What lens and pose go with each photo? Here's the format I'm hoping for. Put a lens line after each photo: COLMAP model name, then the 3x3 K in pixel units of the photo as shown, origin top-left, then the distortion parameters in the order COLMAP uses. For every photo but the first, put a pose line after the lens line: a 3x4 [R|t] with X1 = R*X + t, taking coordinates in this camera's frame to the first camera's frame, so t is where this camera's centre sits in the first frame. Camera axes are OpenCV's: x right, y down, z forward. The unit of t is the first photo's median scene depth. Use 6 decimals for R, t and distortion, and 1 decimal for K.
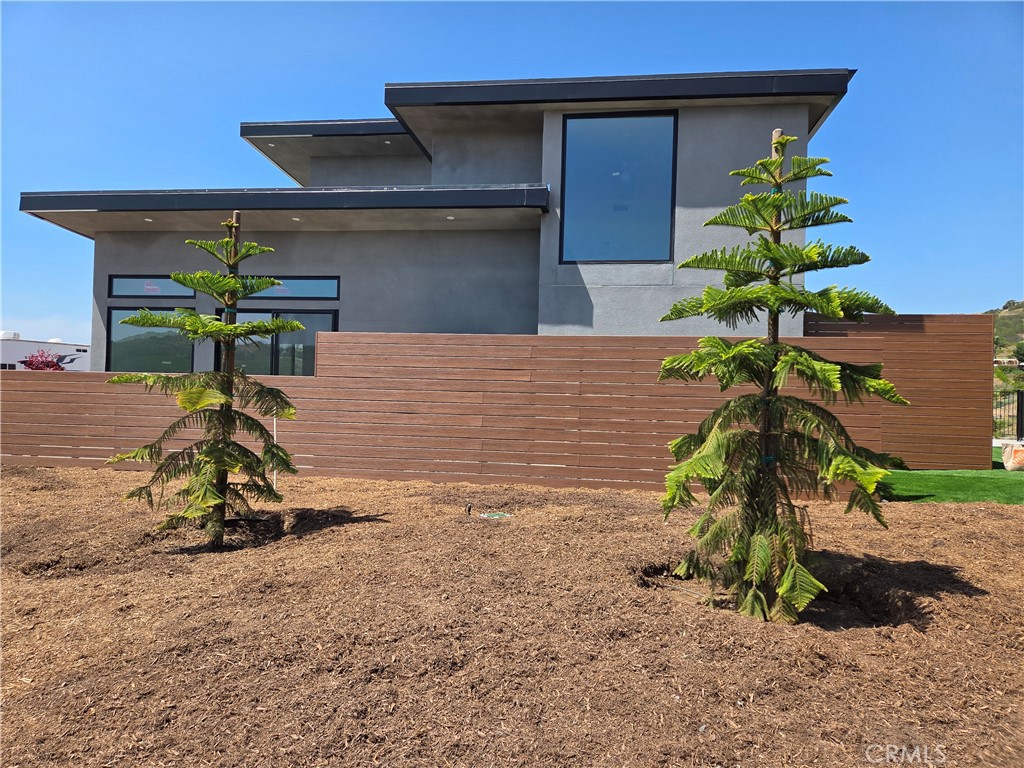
lens RADIAL K [[675.0, 0, 510.7], [0, 675.0, 382.4], [0, 0, 1]] dist [0.055327, -0.047502]
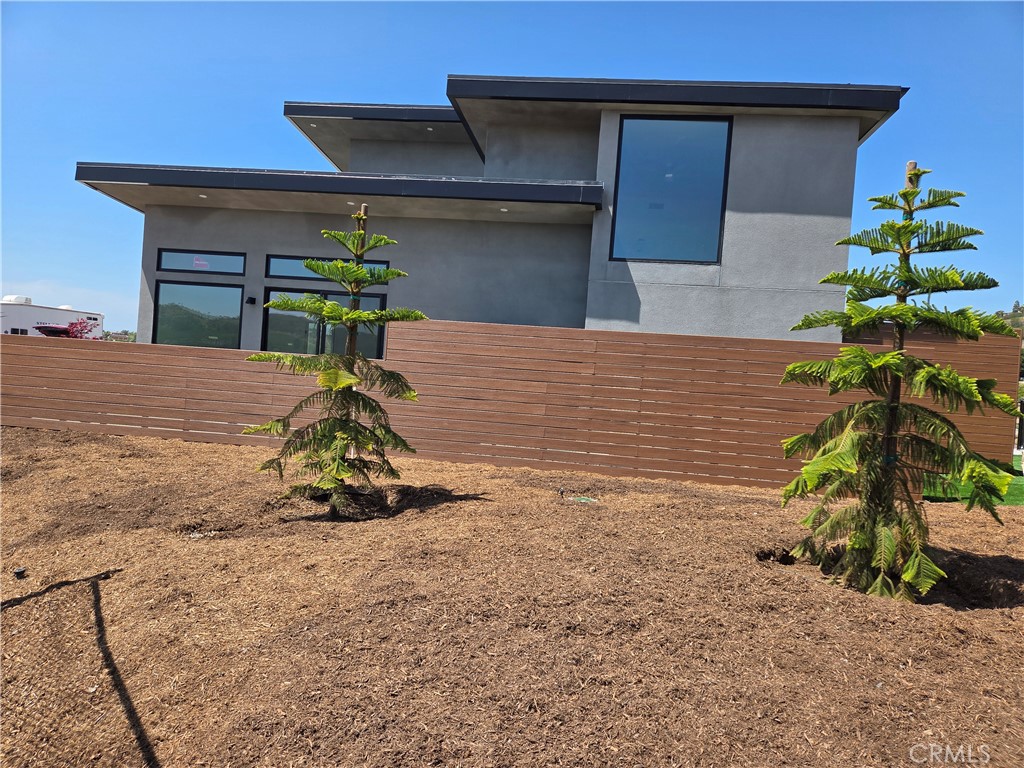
lens RADIAL K [[675.0, 0, 516.0], [0, 675.0, 386.4], [0, 0, 1]] dist [0.055327, -0.047502]
pose [[0.998739, 0.045371, 0.021491, -0.176607], [-0.045886, 0.998656, 0.024089, -0.003556], [-0.020369, -0.025045, 0.999479, -0.069883]]
